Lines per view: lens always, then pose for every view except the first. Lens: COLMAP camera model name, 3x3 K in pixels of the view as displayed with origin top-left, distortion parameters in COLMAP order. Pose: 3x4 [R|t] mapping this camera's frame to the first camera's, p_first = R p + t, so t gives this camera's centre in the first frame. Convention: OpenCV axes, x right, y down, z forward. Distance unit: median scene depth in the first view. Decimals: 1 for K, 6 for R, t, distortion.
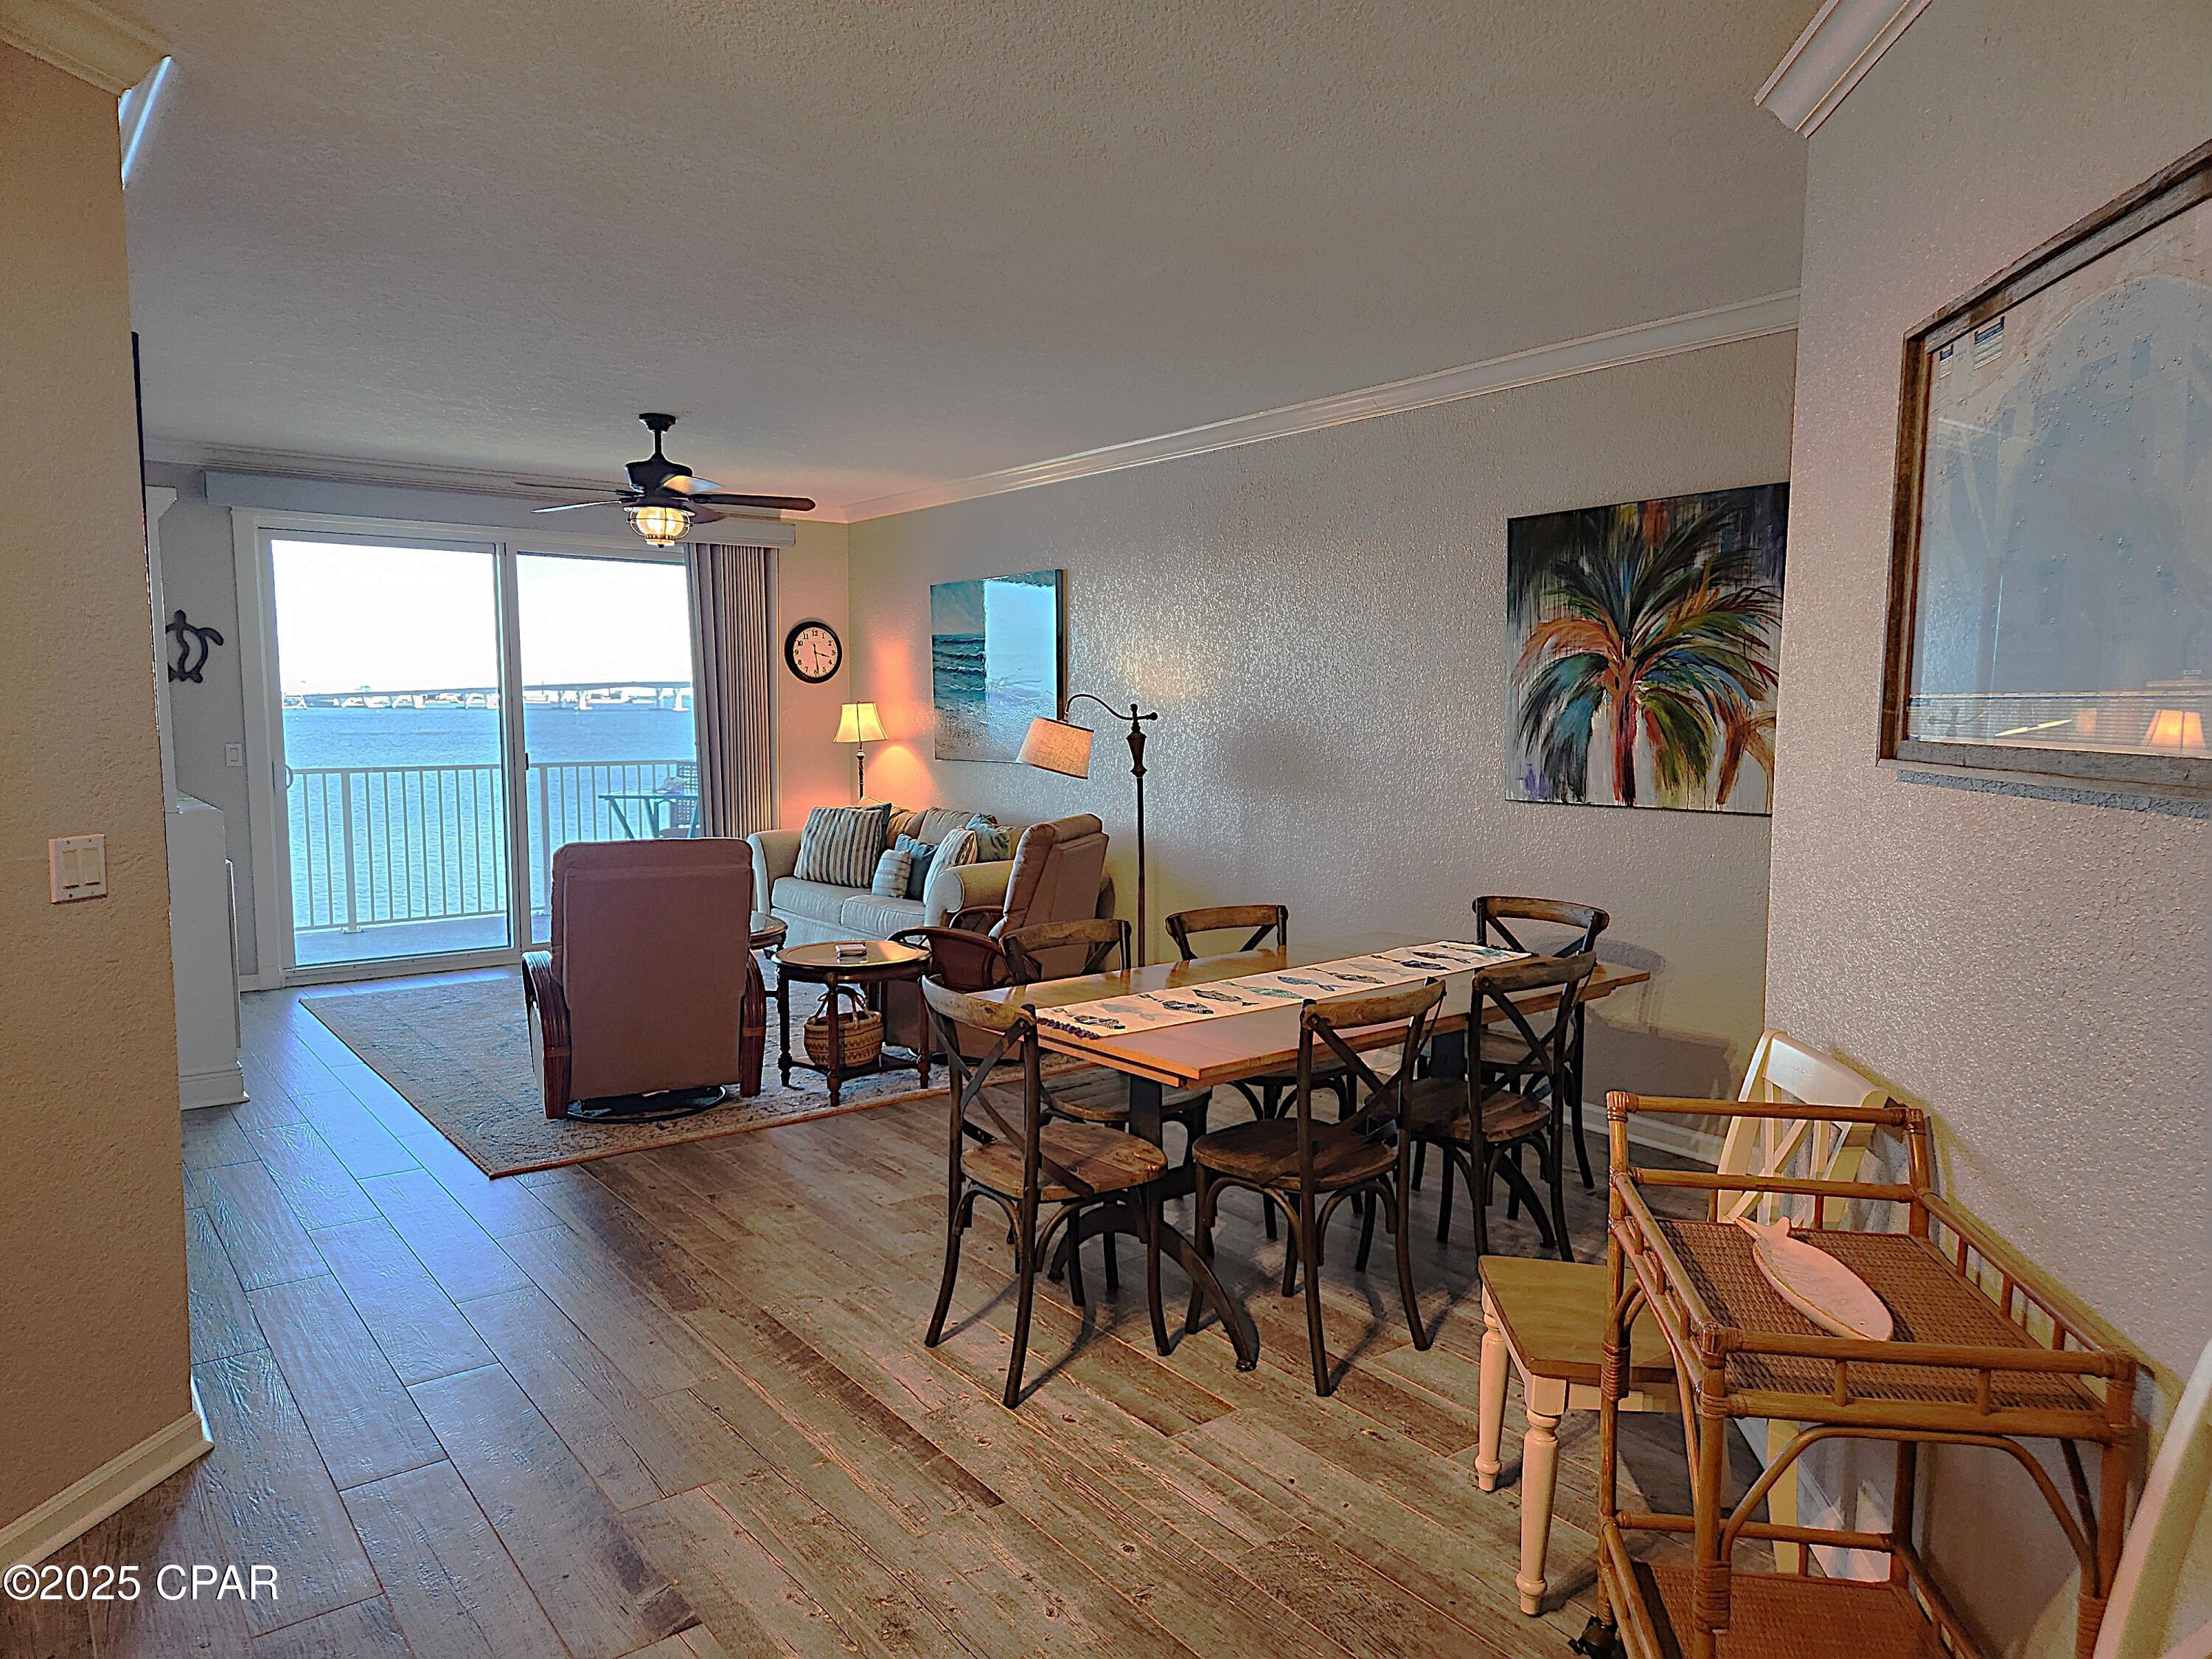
lens RADIAL K [[1457.7, 0, 1114.9], [0, 1457.7, 837.0], [0, 0, 1]] dist [0.111231, -0.090085]
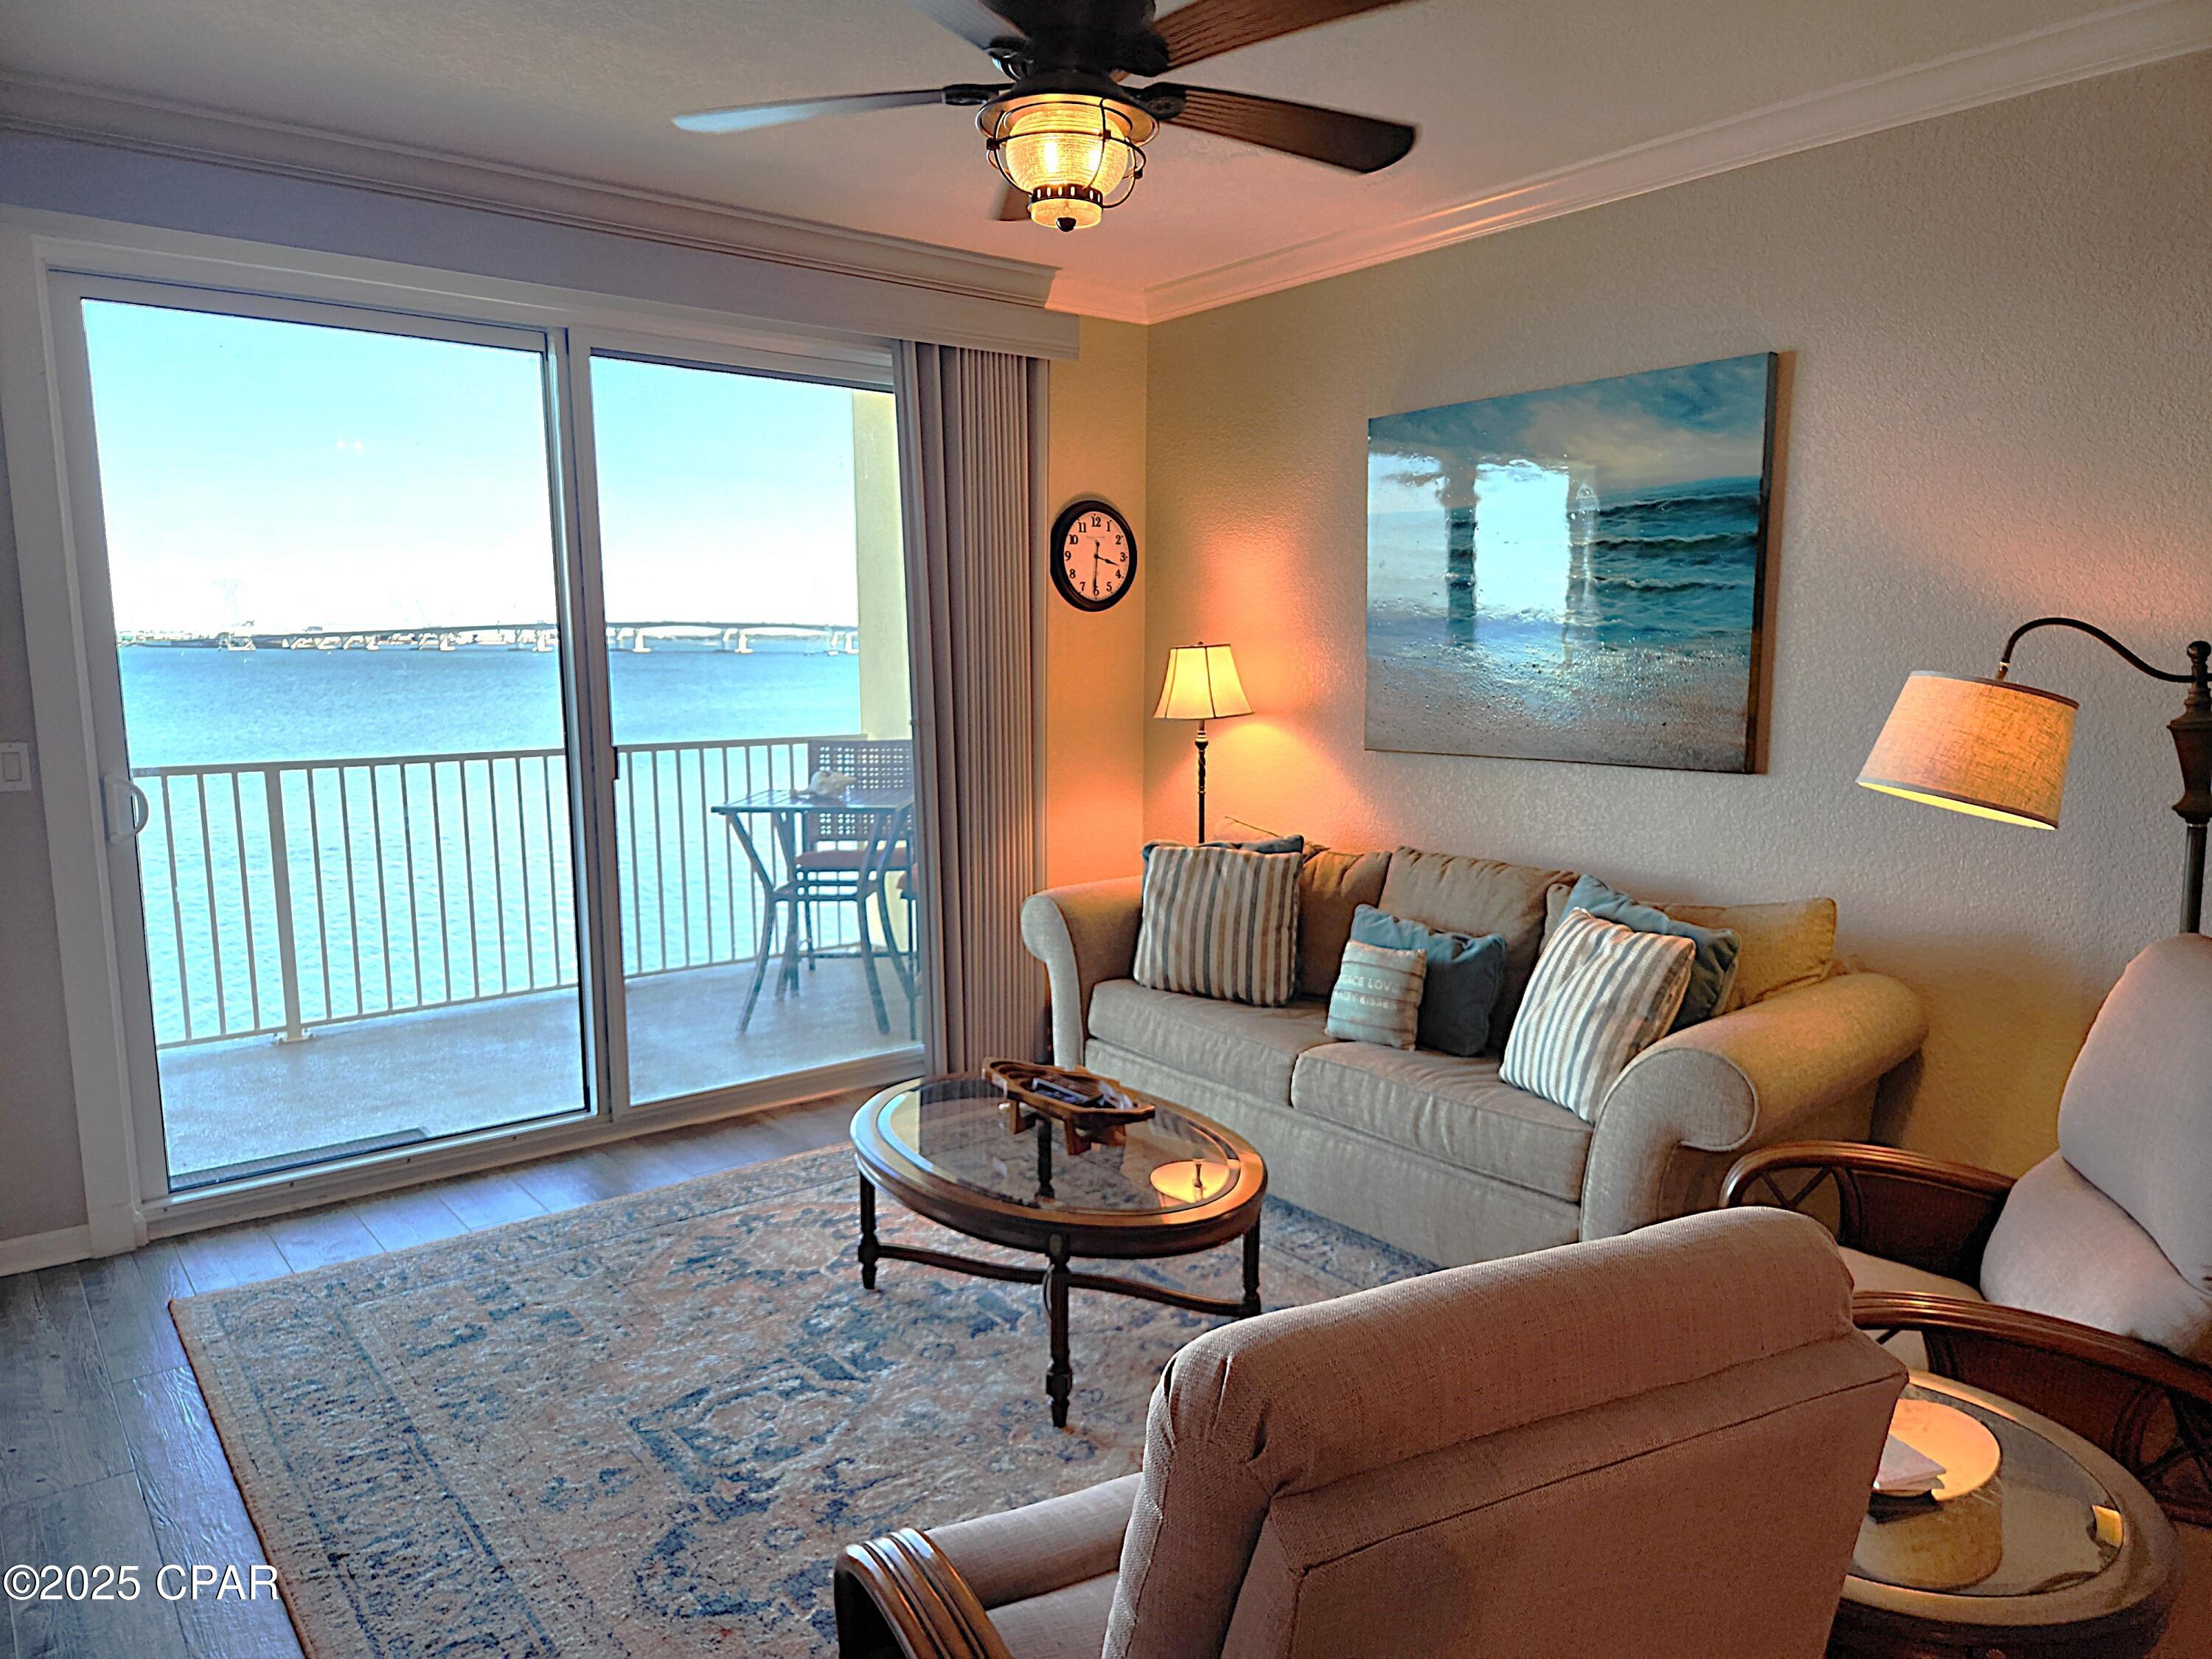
lens RADIAL K [[1457.7, 0, 1114.9], [0, 1457.7, 837.0], [0, 0, 1]] dist [0.111231, -0.090085]
pose [[0.999711, -0.009106, 0.022268, -0.218186], [0.008167, 0.999087, 0.041935, -0.042482], [-0.022629, -0.041741, 0.998872, 0.445389]]
